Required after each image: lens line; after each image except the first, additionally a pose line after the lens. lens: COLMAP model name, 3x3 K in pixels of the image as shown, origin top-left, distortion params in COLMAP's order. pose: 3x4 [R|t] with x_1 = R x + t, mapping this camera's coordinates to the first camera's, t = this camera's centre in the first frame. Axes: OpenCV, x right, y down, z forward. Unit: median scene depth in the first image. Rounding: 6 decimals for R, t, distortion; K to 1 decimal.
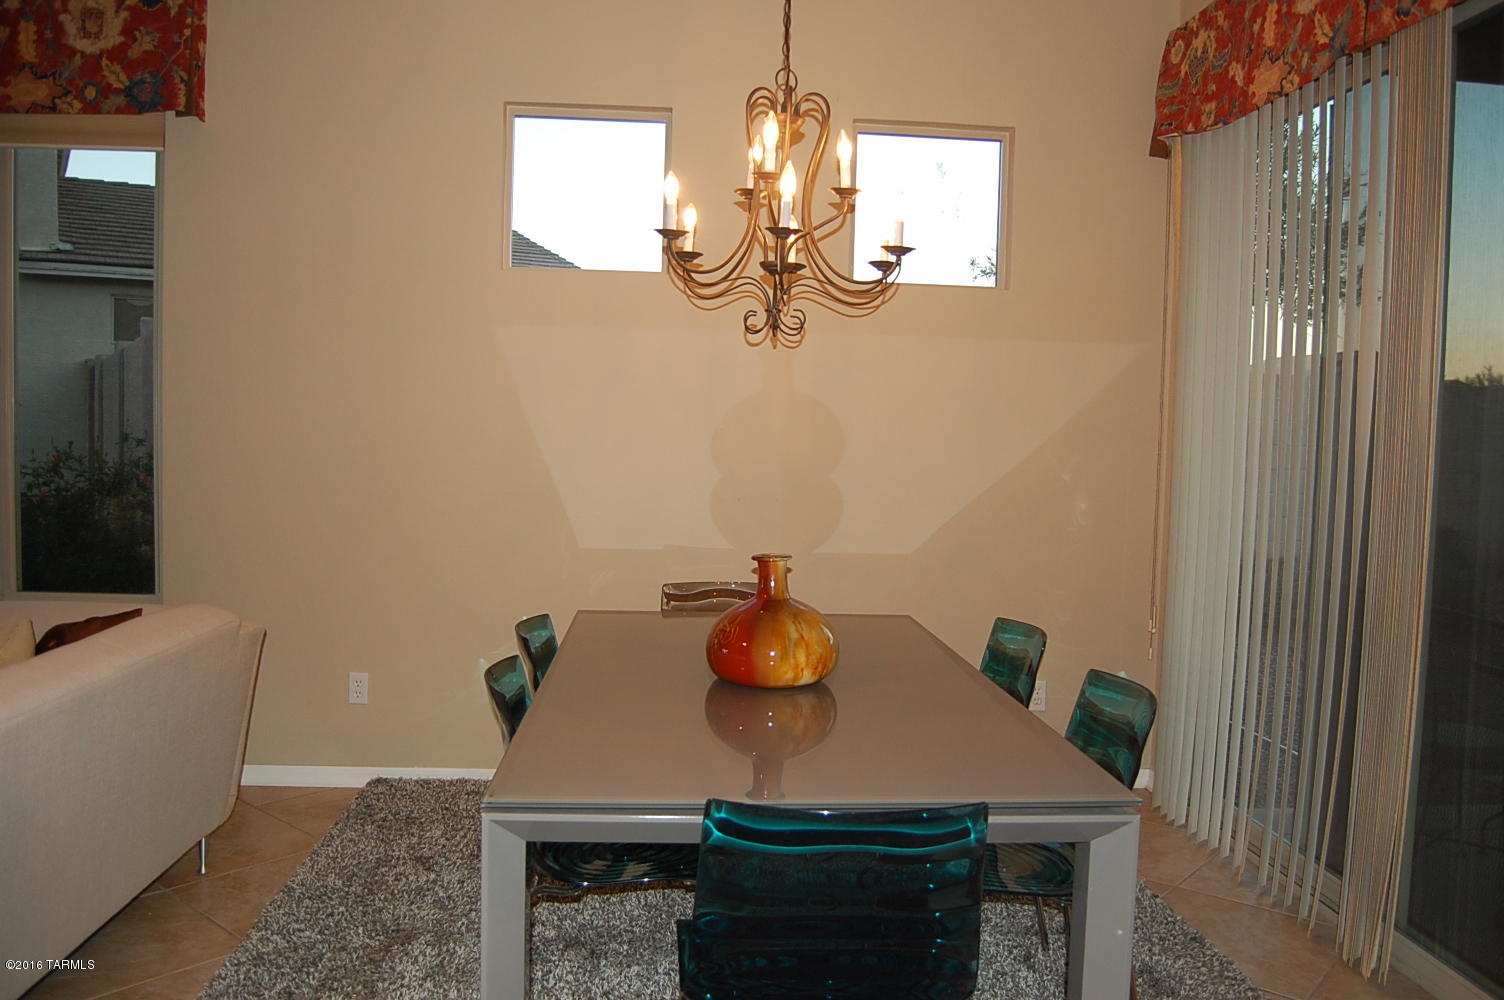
lens RADIAL K [[1173.5, 0, 764.8], [0, 1173.5, 505.0], [0, 0, 1]] dist [-0.087438, 0.035953]
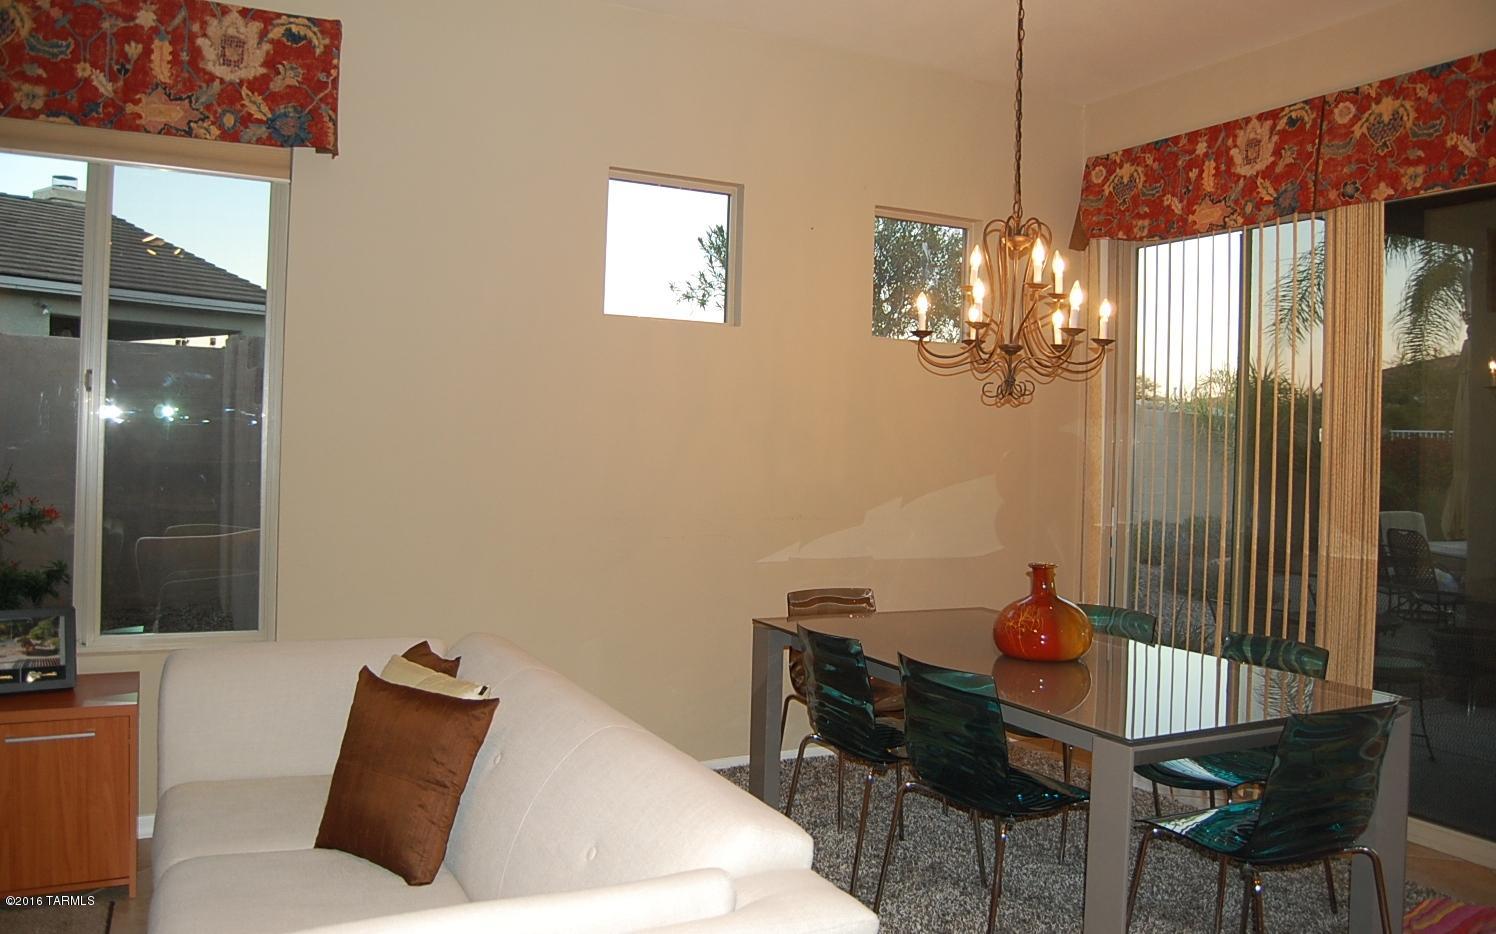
lens RADIAL K [[1185.2, 0, 770.3], [0, 1185.2, 429.8], [0, 0, 1]] dist [-0.055199, 0.003629]
pose [[0.918282, 0.003022, 0.395915, -0.564808], [0.022214, 0.998002, -0.059142, -0.025959], [-0.395303, 0.063104, 0.916381, -0.095158]]
